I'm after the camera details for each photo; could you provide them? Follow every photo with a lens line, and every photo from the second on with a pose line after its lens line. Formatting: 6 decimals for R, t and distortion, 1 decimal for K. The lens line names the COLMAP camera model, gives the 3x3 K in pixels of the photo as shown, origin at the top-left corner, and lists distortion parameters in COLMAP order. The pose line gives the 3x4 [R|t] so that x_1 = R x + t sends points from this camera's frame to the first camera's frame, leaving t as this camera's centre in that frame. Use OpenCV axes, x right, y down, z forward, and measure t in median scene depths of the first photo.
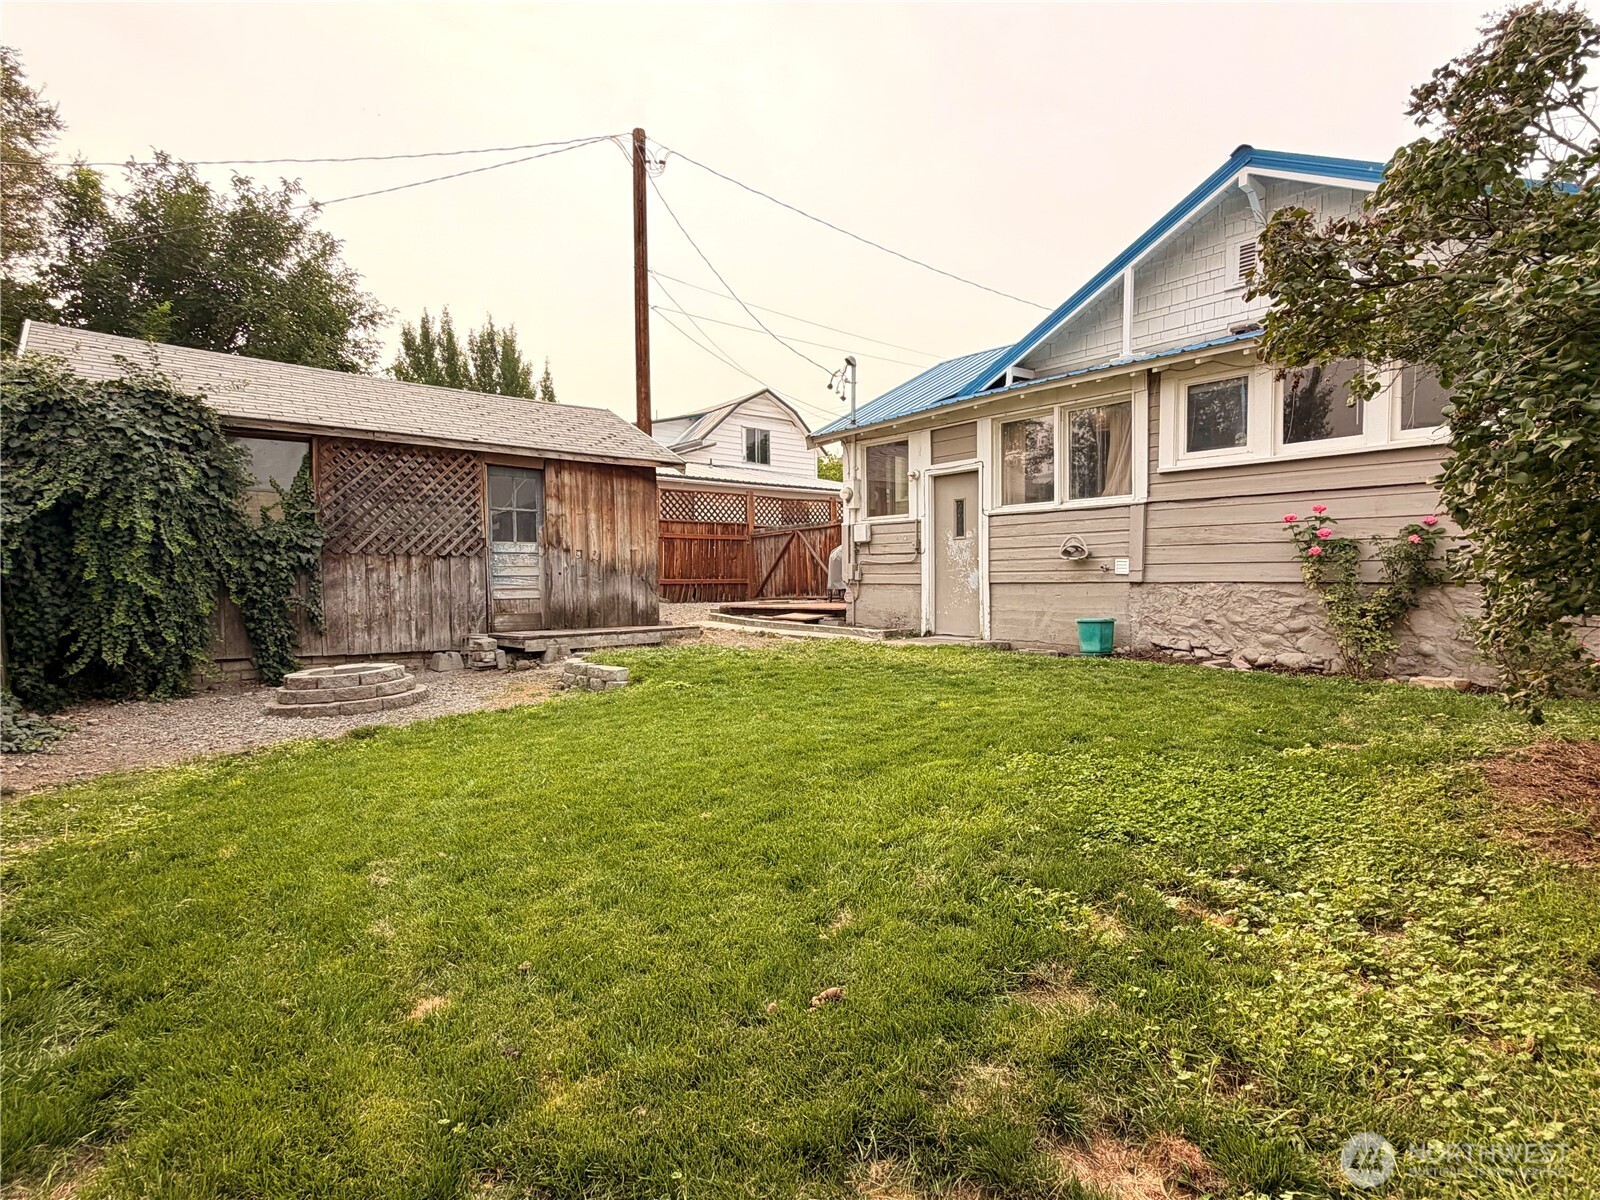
lens RADIAL K [[792.2, 0, 797.0], [0, 792.2, 603.1], [0, 0, 1]] dist [0.001154, -0.000877]
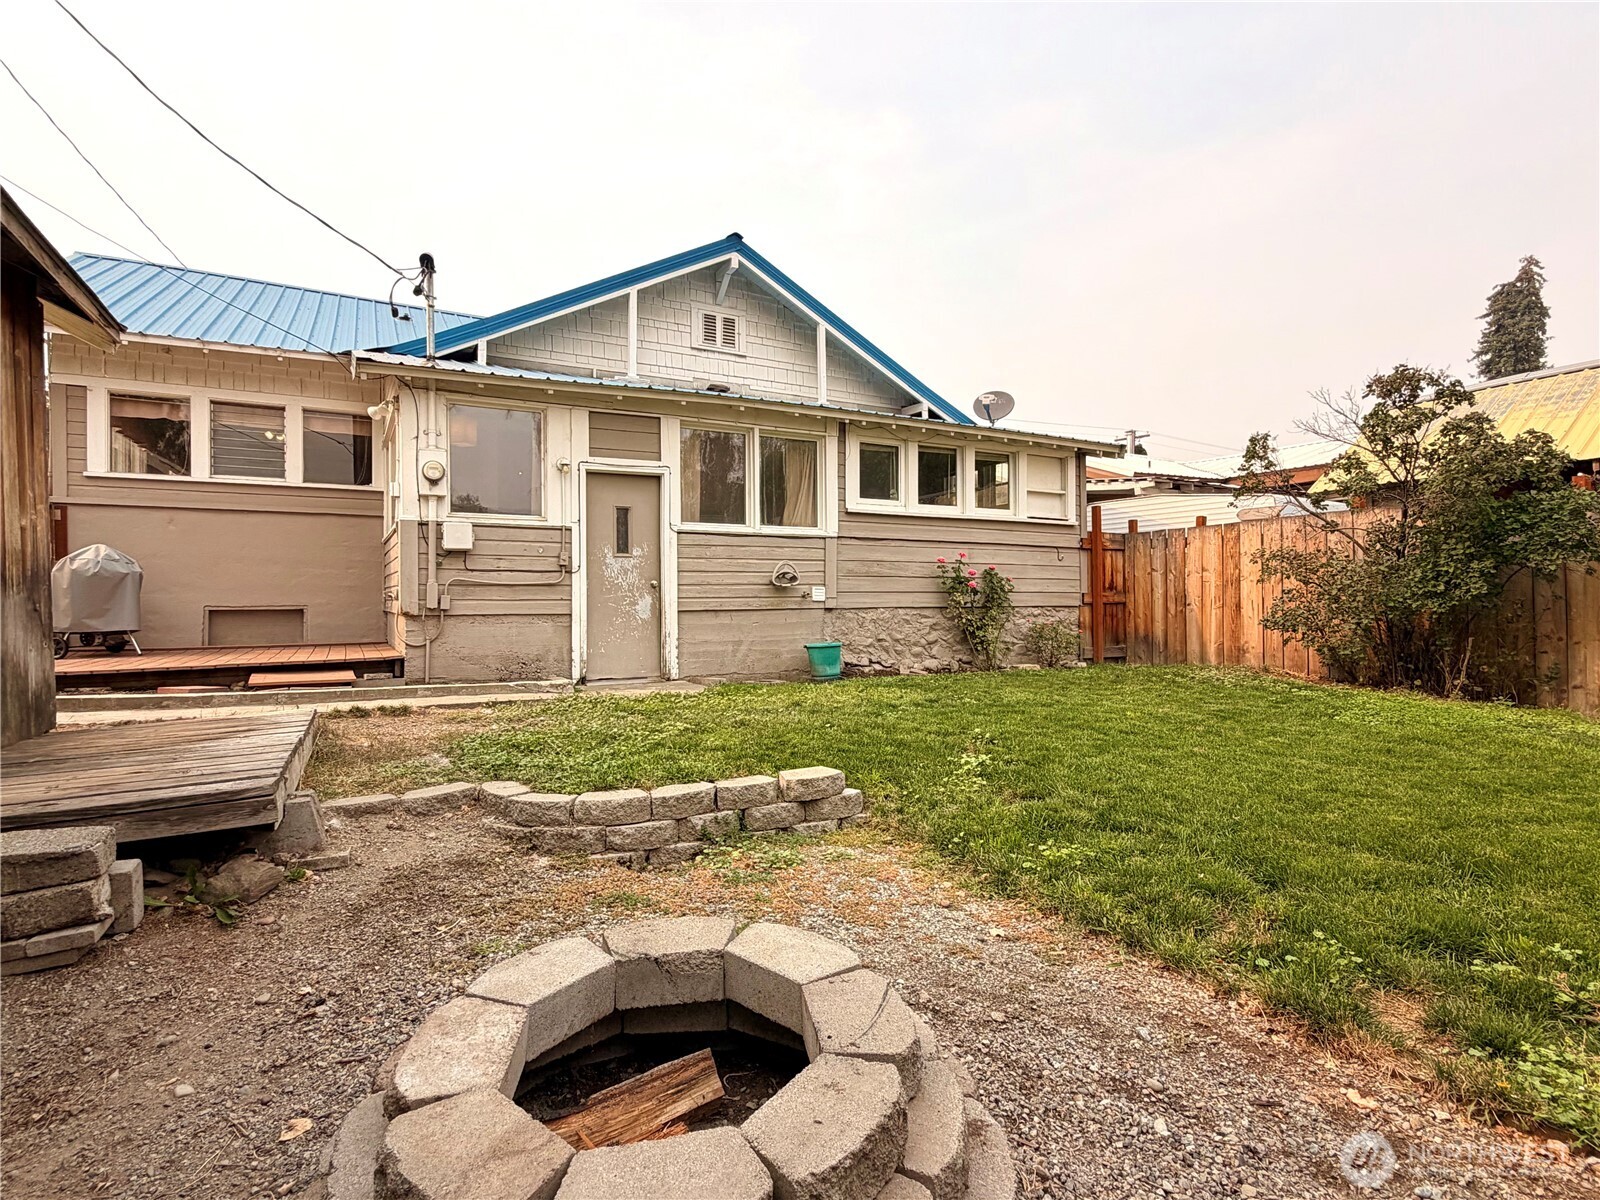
lens RADIAL K [[792.2, 0, 797.0], [0, 792.2, 603.1], [0, 0, 1]] dist [0.001154, -0.000877]
pose [[0.238247, 0.004647, 0.971193, -0.583788], [0.038475, 0.999158, -0.014219, -0.017887], [-0.970442, 0.040754, 0.237868, 0.711121]]
